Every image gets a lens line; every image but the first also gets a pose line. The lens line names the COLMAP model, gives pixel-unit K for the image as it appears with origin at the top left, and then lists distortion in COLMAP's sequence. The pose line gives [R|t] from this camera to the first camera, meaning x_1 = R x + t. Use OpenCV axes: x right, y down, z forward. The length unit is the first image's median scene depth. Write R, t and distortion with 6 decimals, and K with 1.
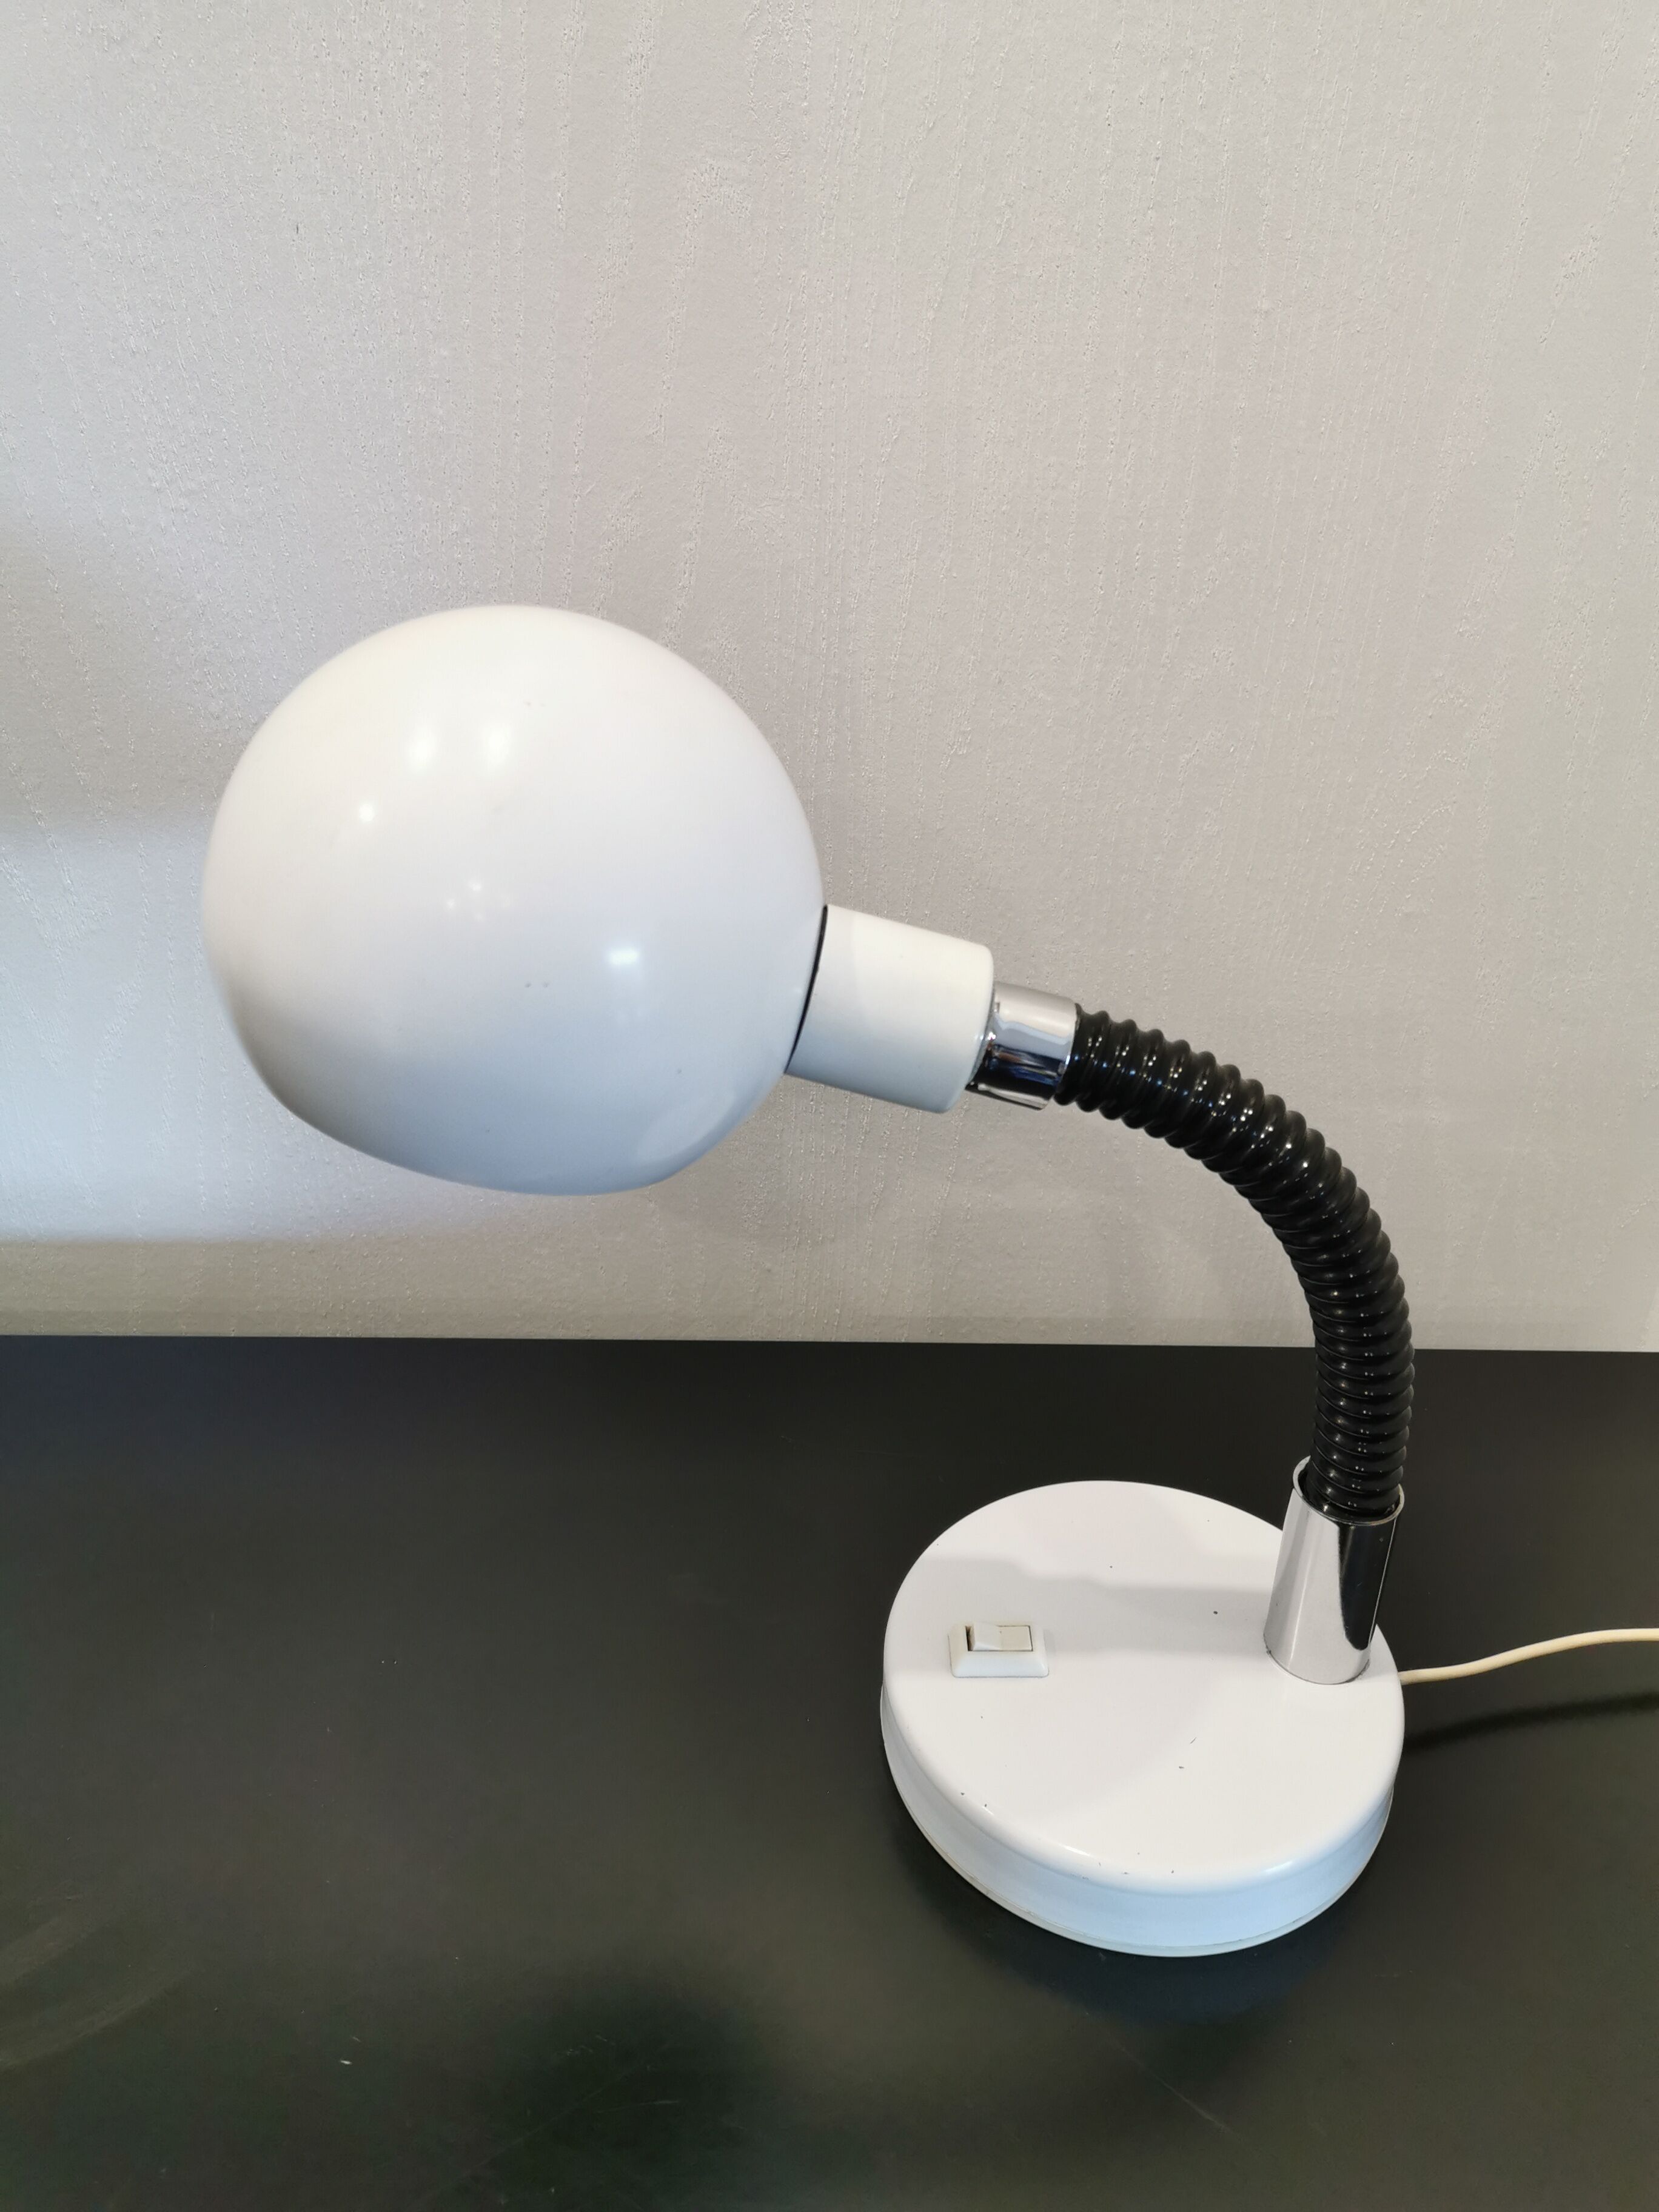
lens RADIAL K [[1752.5, 0, 822.7], [0, 1752.5, 1104.9], [0, 0, 1]] dist [0.021791, -0.021769]
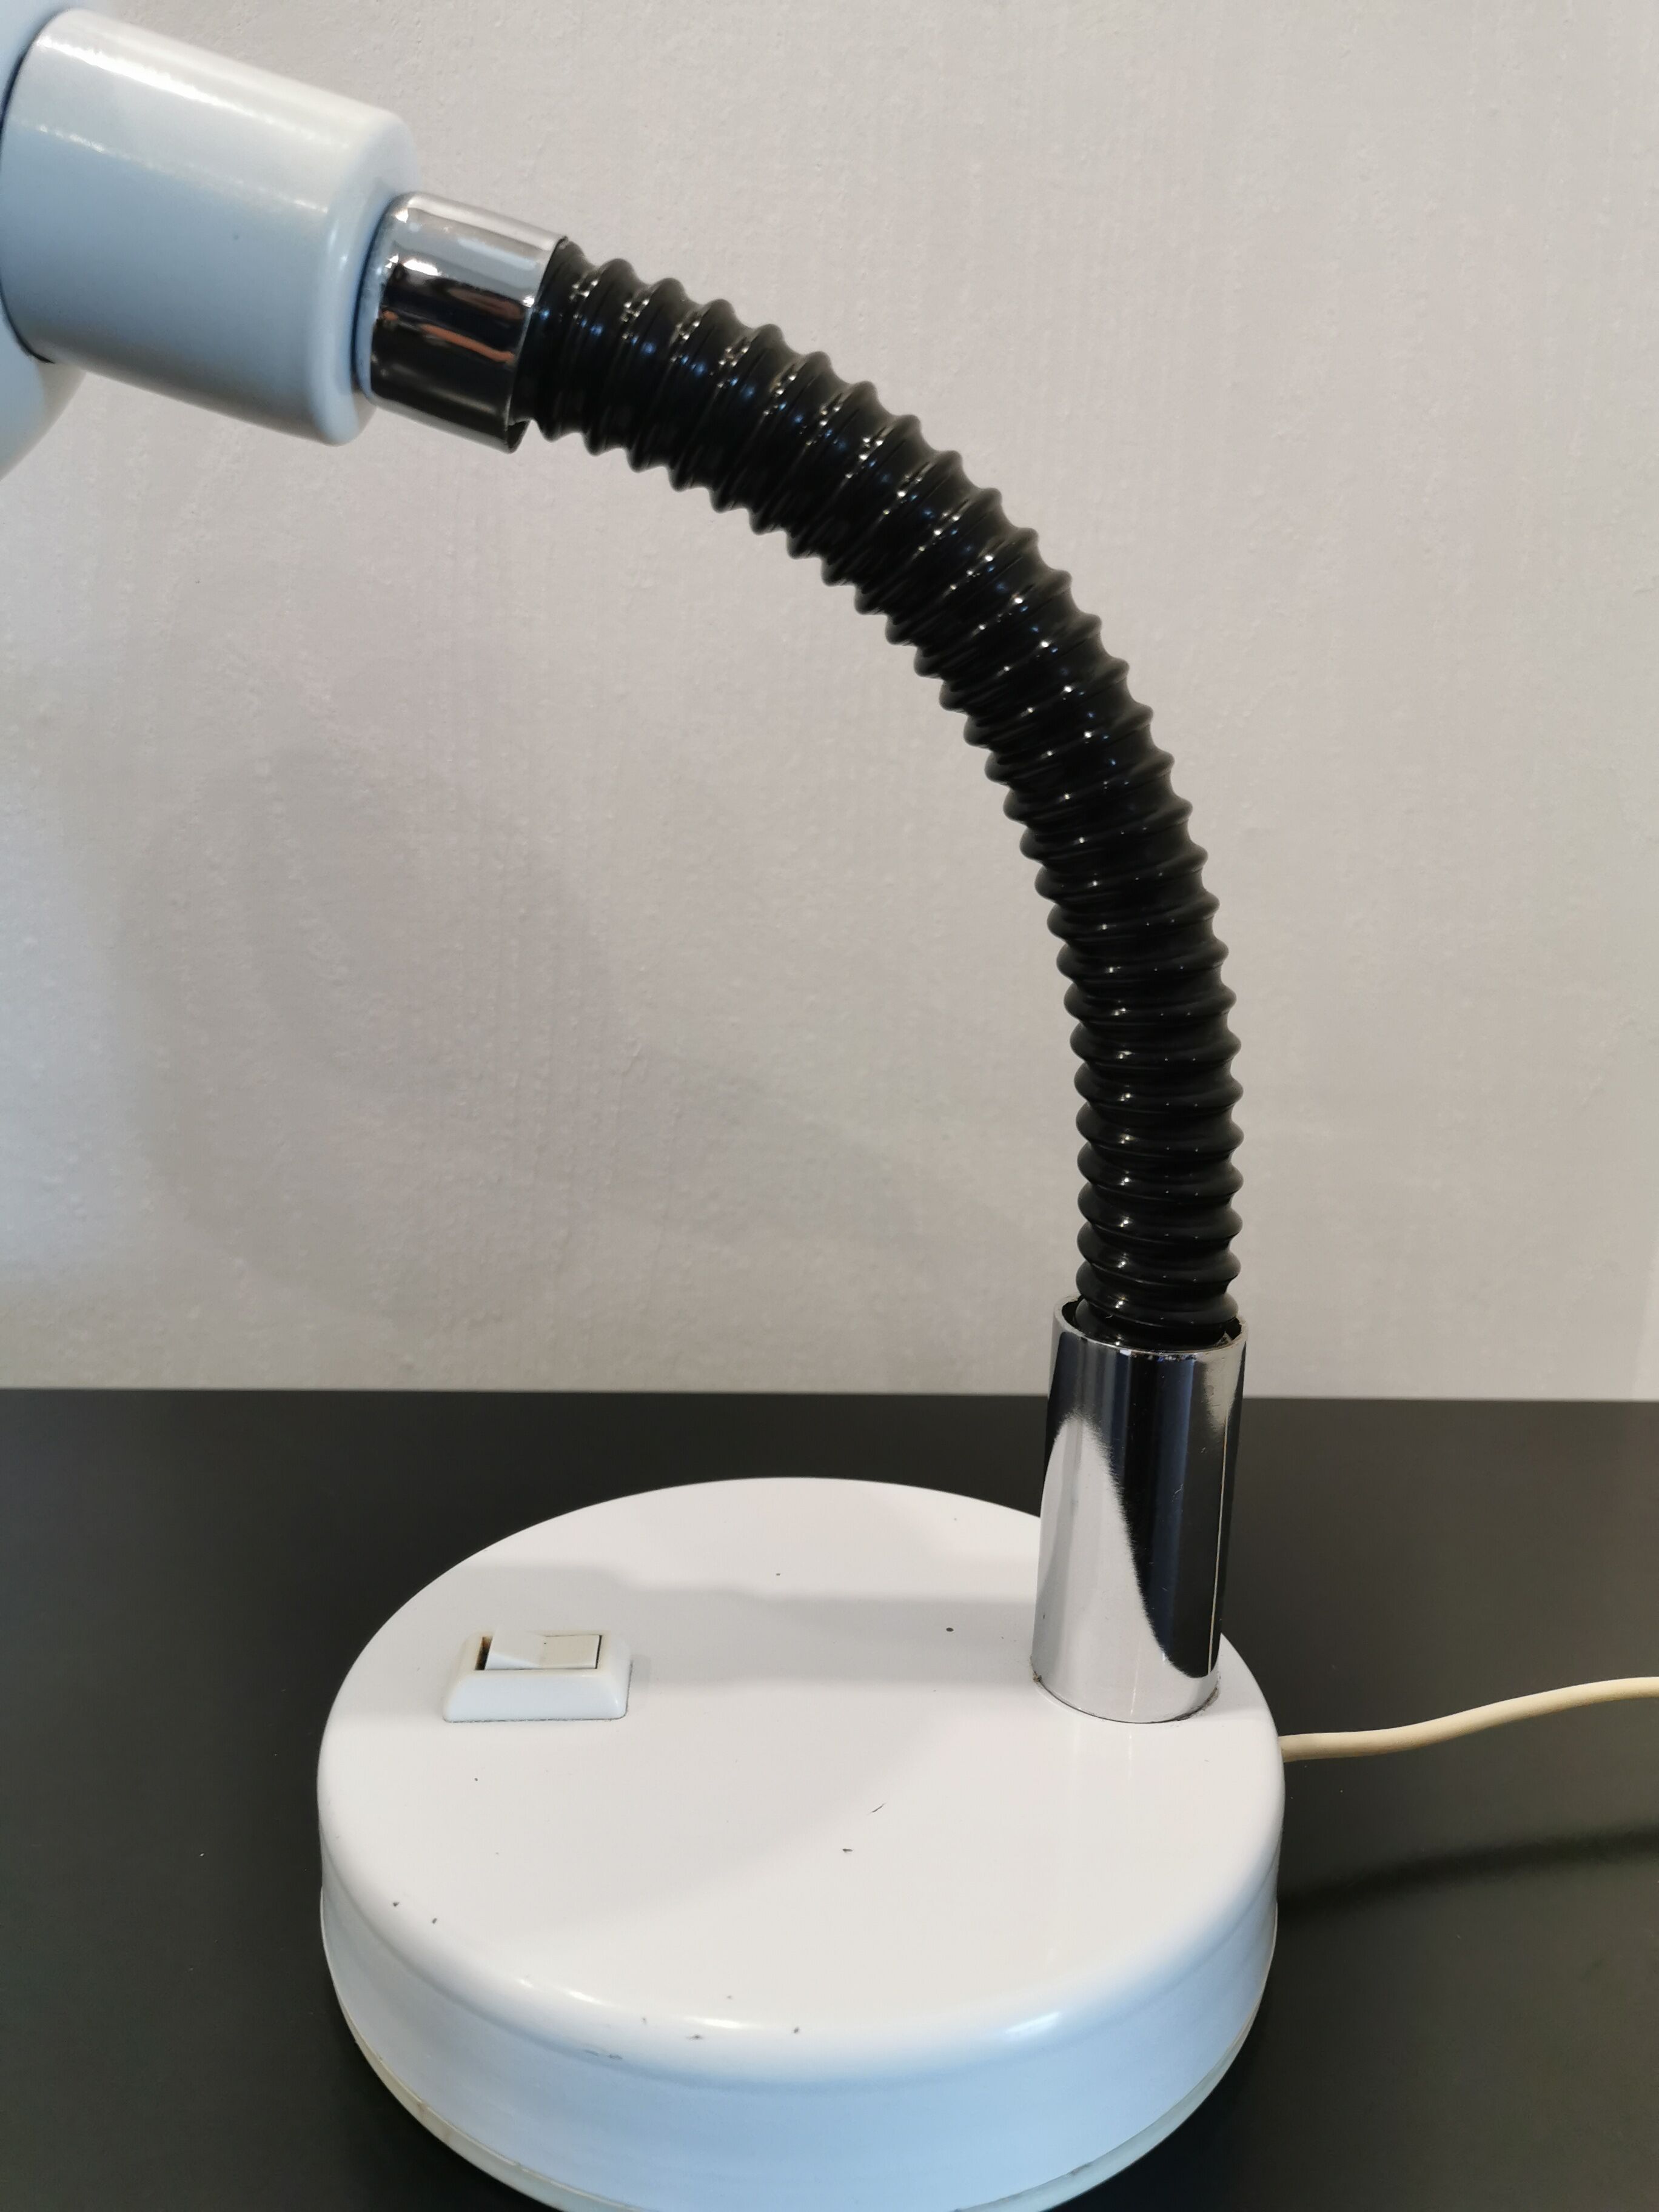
lens RADIAL K [[1752.5, 0, 842.9], [0, 1752.5, 1117.3], [0, 0, 1]] dist [0.021791, -0.021769]
pose [[0.998740, 0.006864, 0.049719, 0.138491], [0.006995, 0.961899, -0.273315, 0.245728], [-0.049701, 0.273319, 0.960639, 0.359100]]
